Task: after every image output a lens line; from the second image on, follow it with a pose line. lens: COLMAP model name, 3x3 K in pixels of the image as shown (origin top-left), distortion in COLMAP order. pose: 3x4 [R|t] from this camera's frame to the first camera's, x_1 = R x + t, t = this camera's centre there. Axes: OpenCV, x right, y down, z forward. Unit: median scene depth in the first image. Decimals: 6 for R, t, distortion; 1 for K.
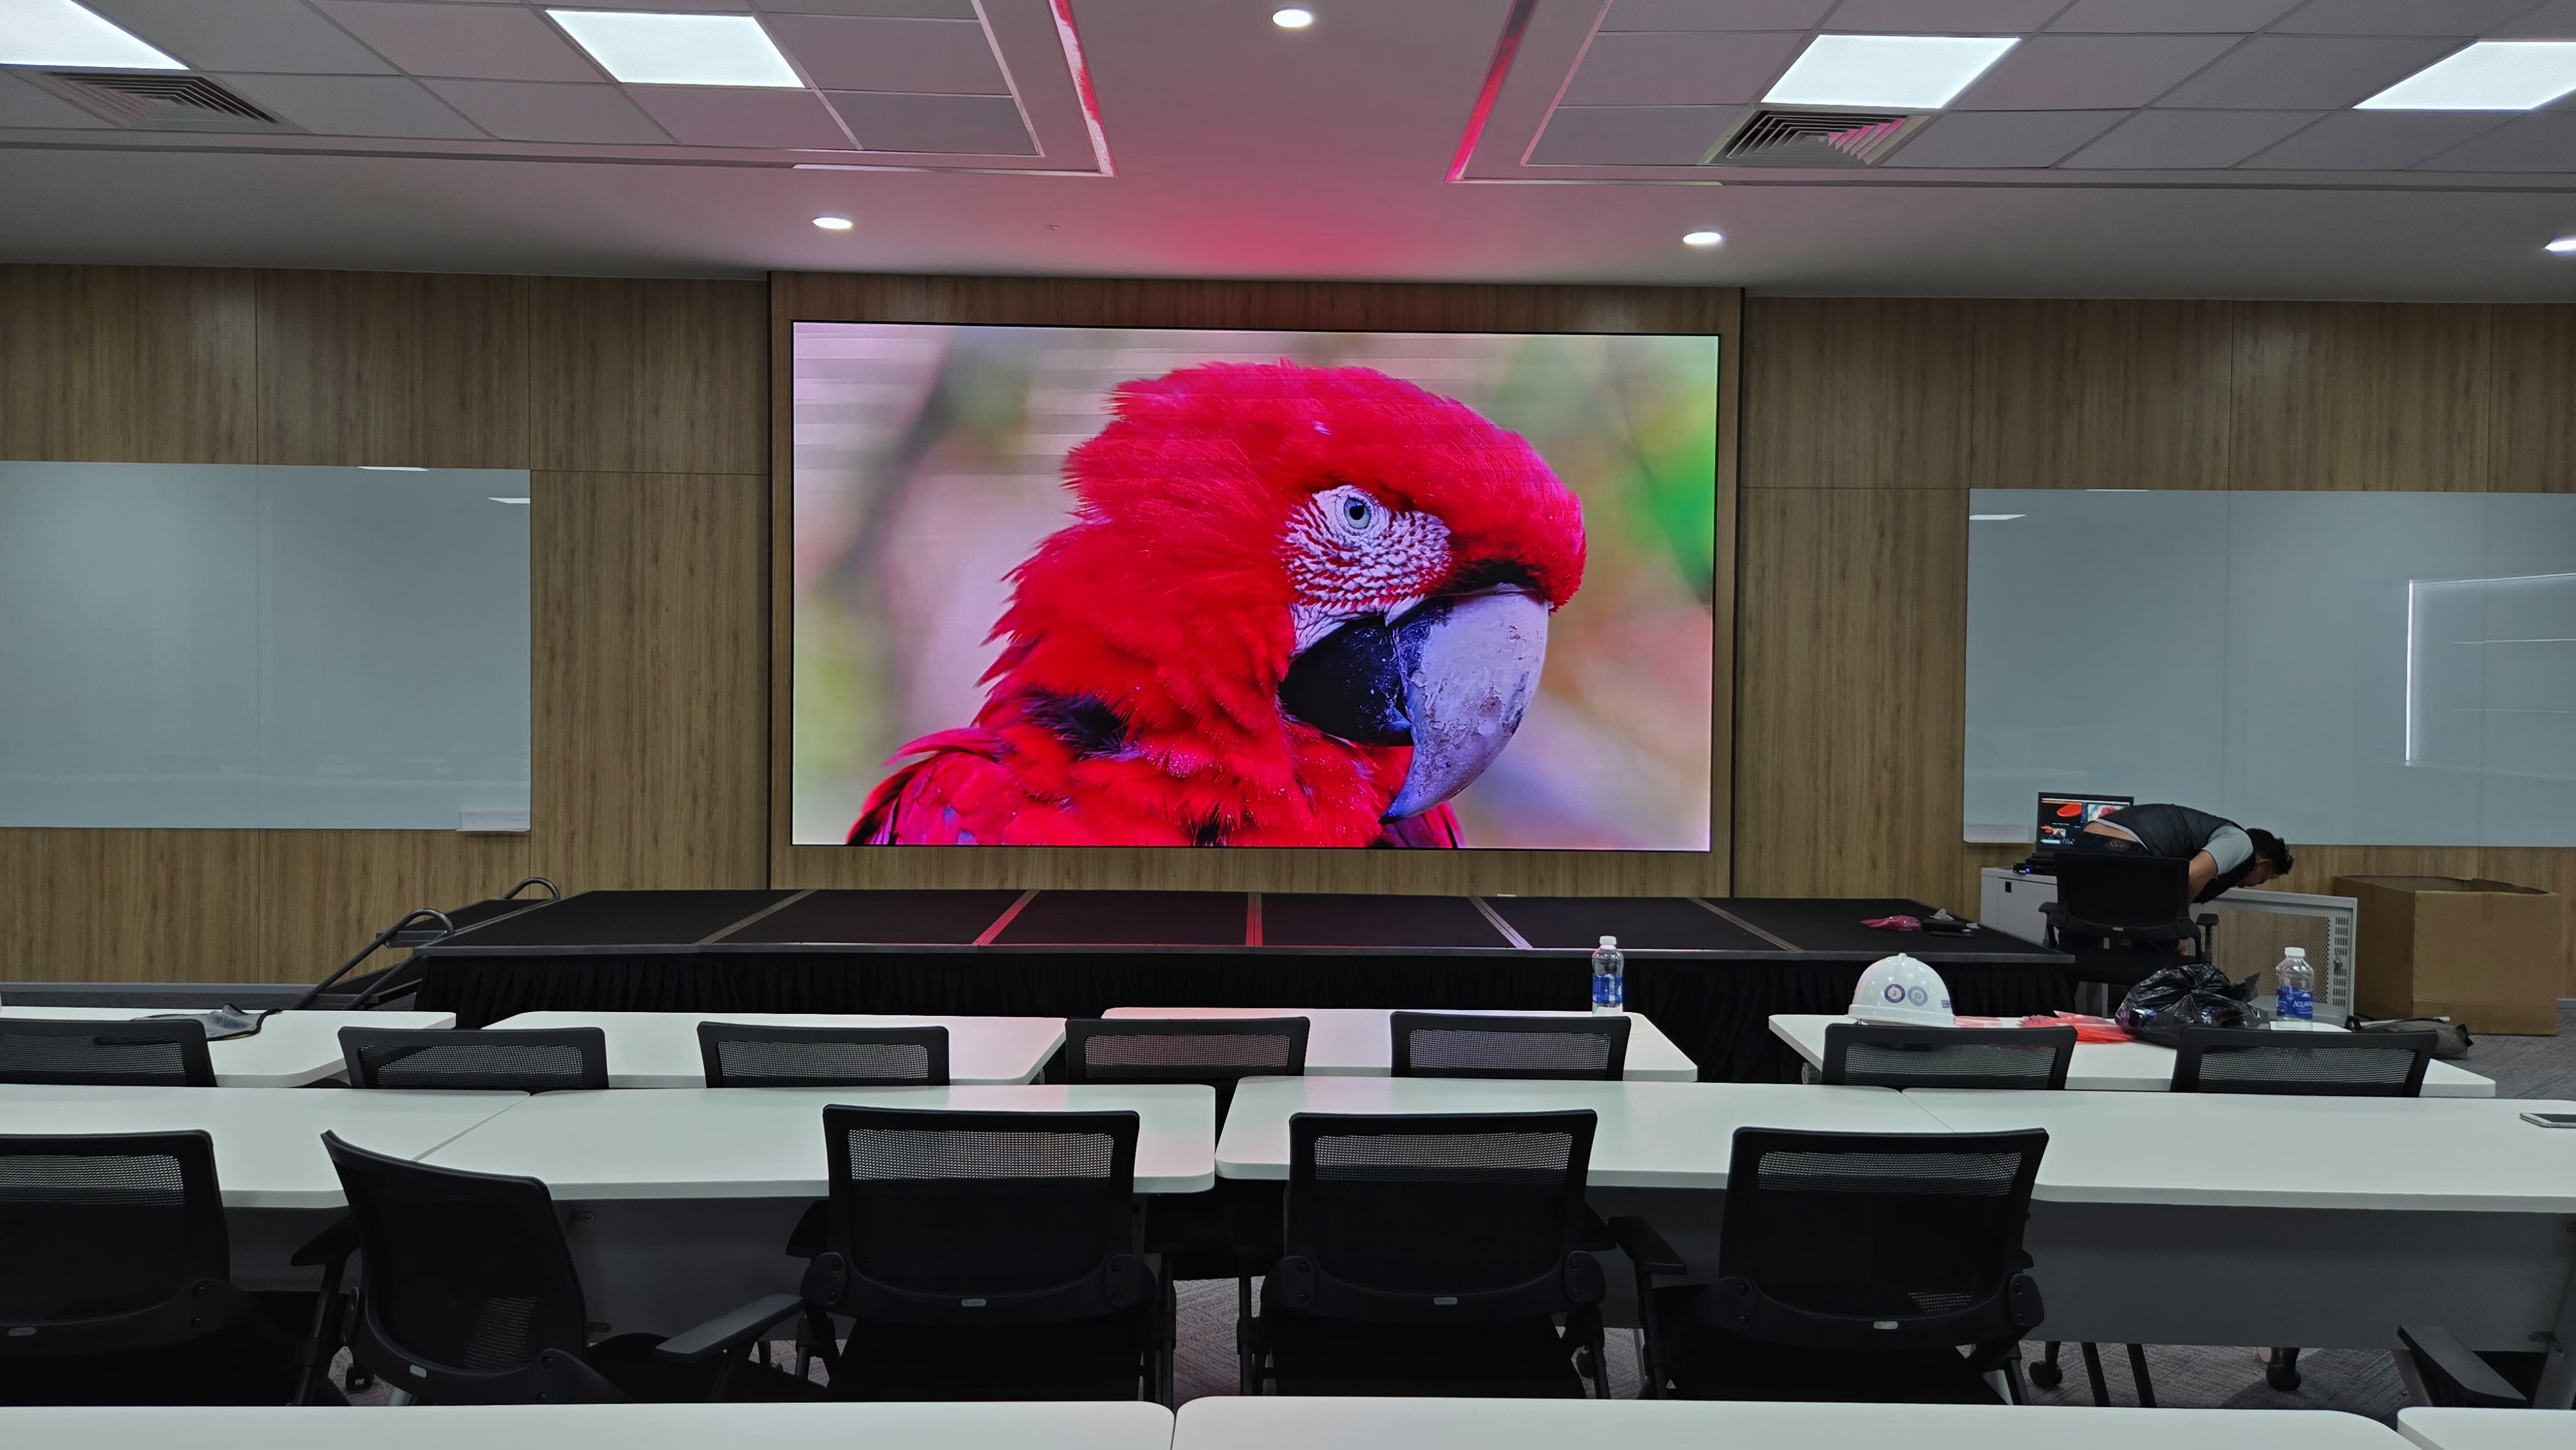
lens RADIAL K [[1727.4, 0, 1288.0], [0, 1727.4, 725.0], [0, 0, 1]] dist [0.069078, -0.058555]
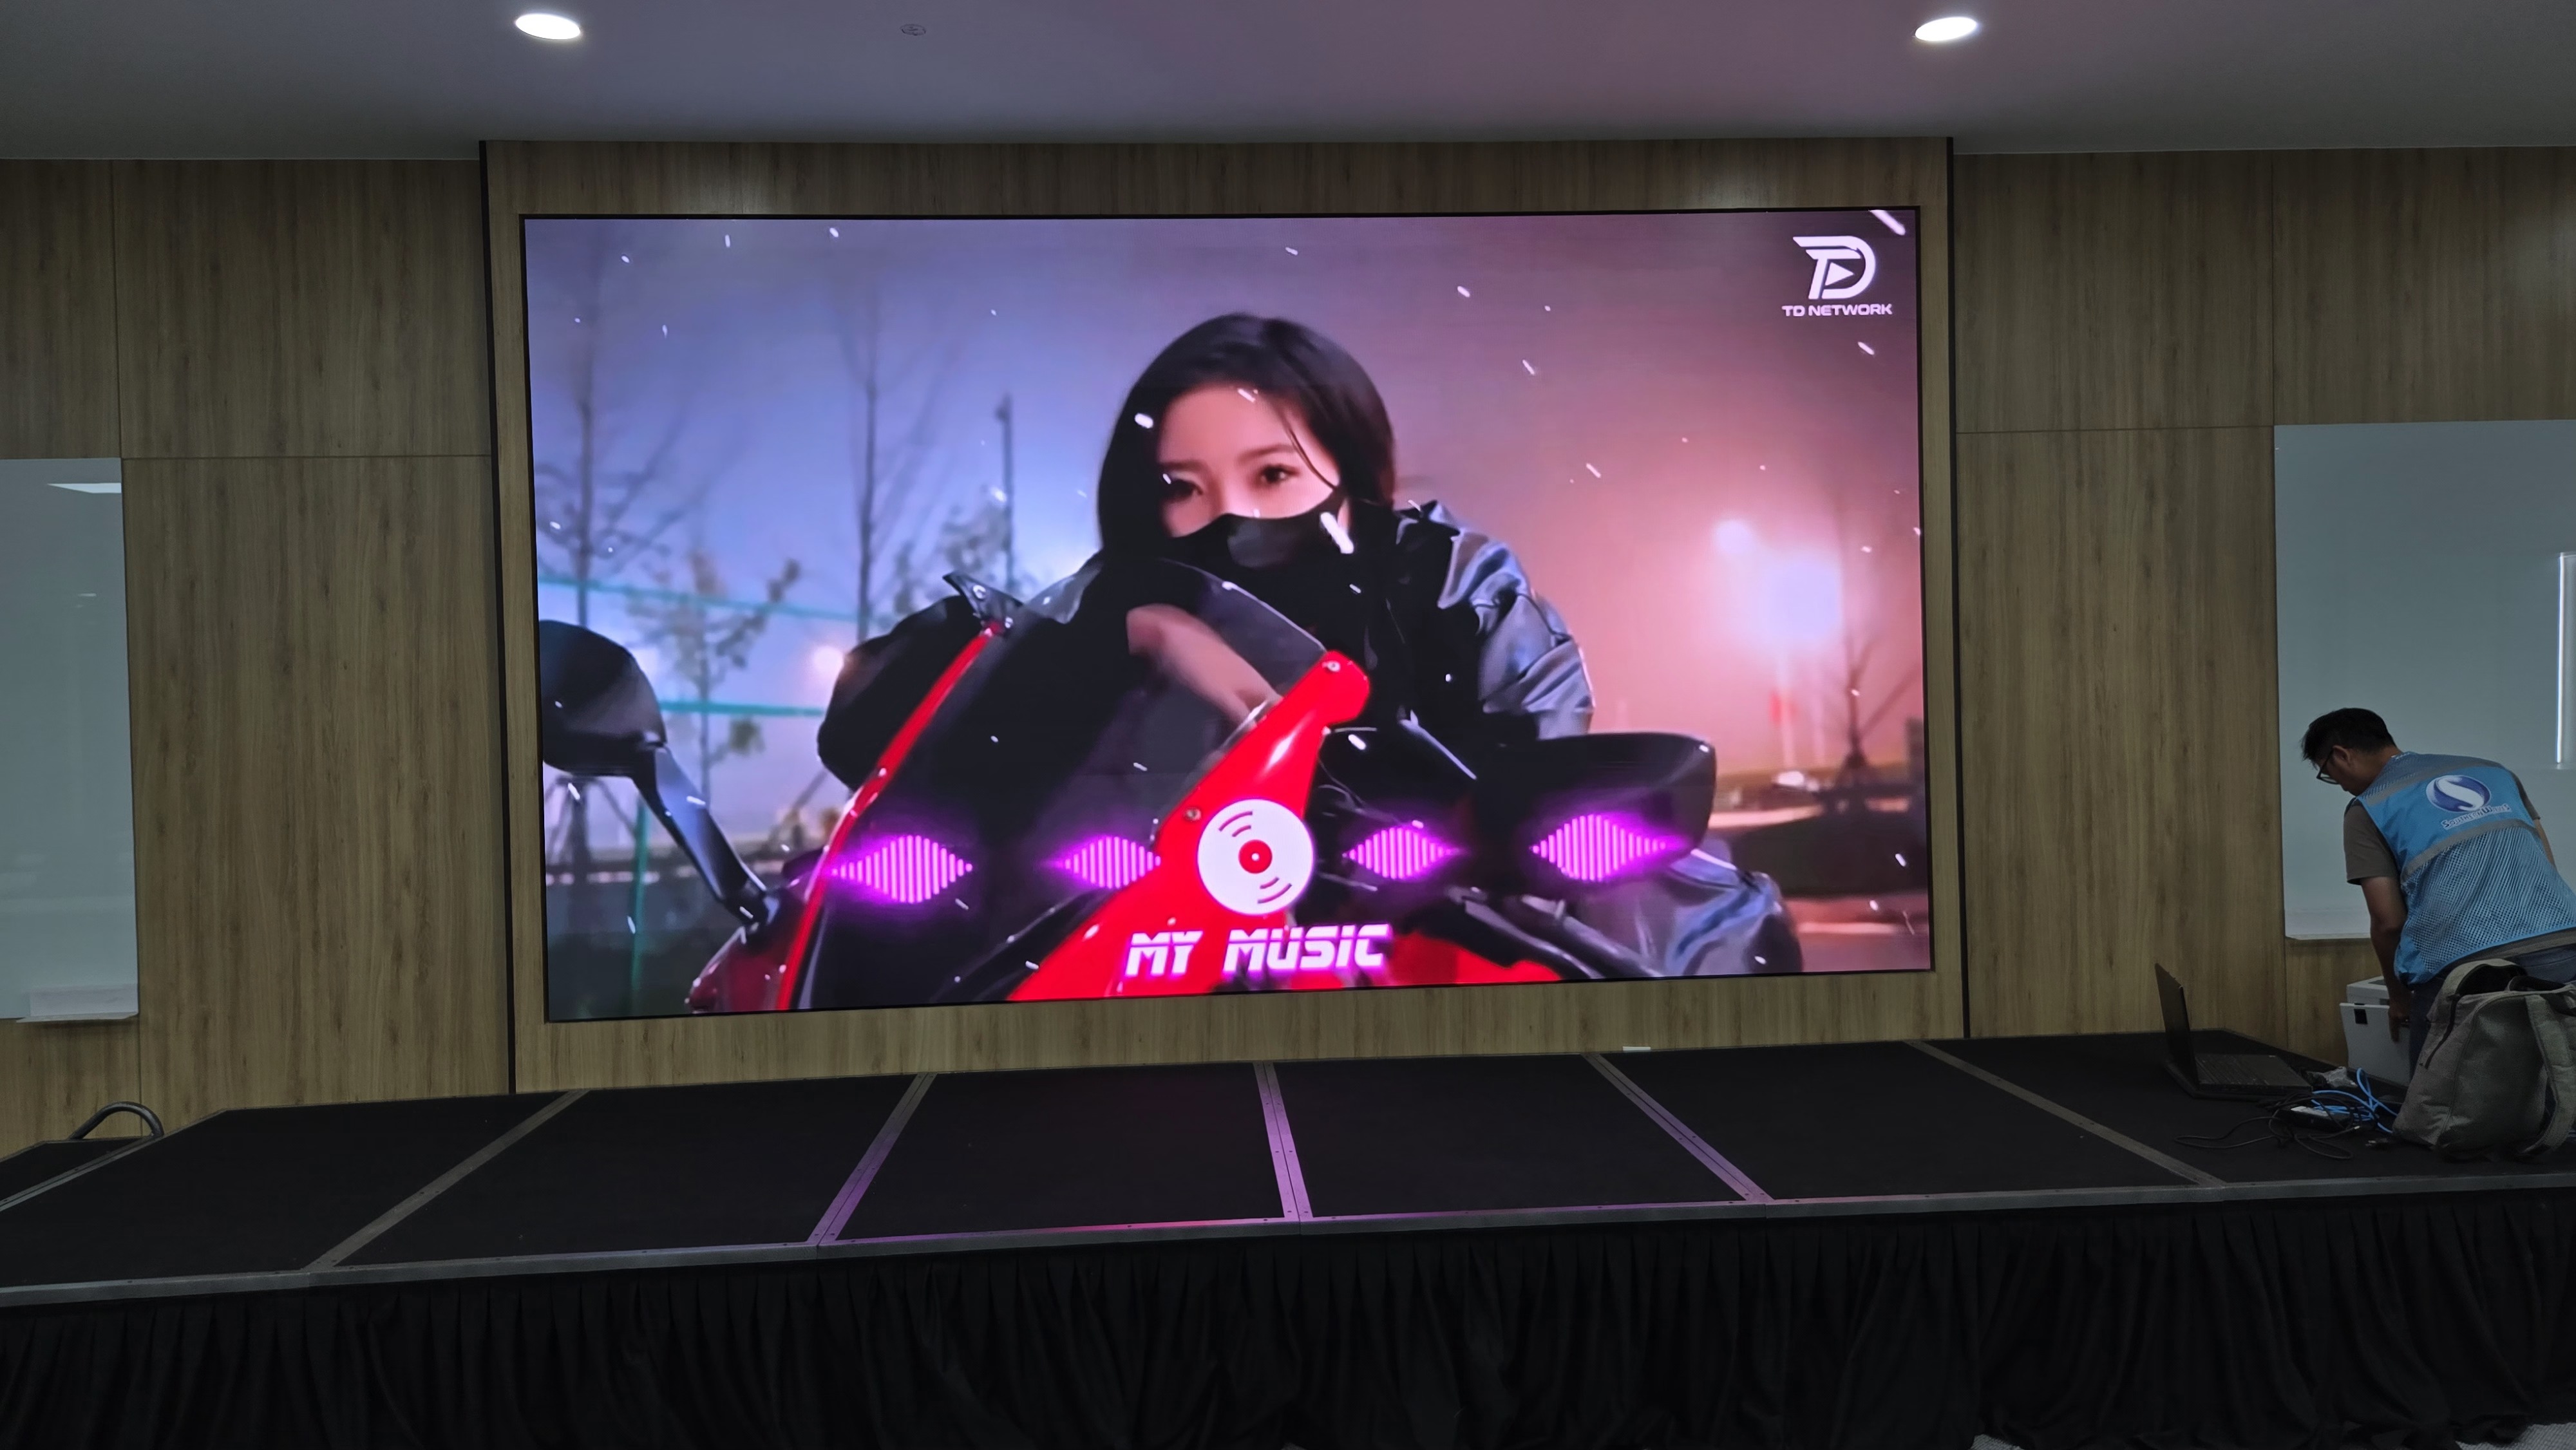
lens RADIAL K [[1727.4, 0, 1288.0], [0, 1727.4, 725.0], [0, 0, 1]] dist [0.069078, -0.058555]
pose [[0.998373, -0.035968, 0.044235, -0.034089], [0.036380, 0.999302, -0.008543, -0.025848], [-0.043897, 0.010138, 0.998985, 0.330305]]
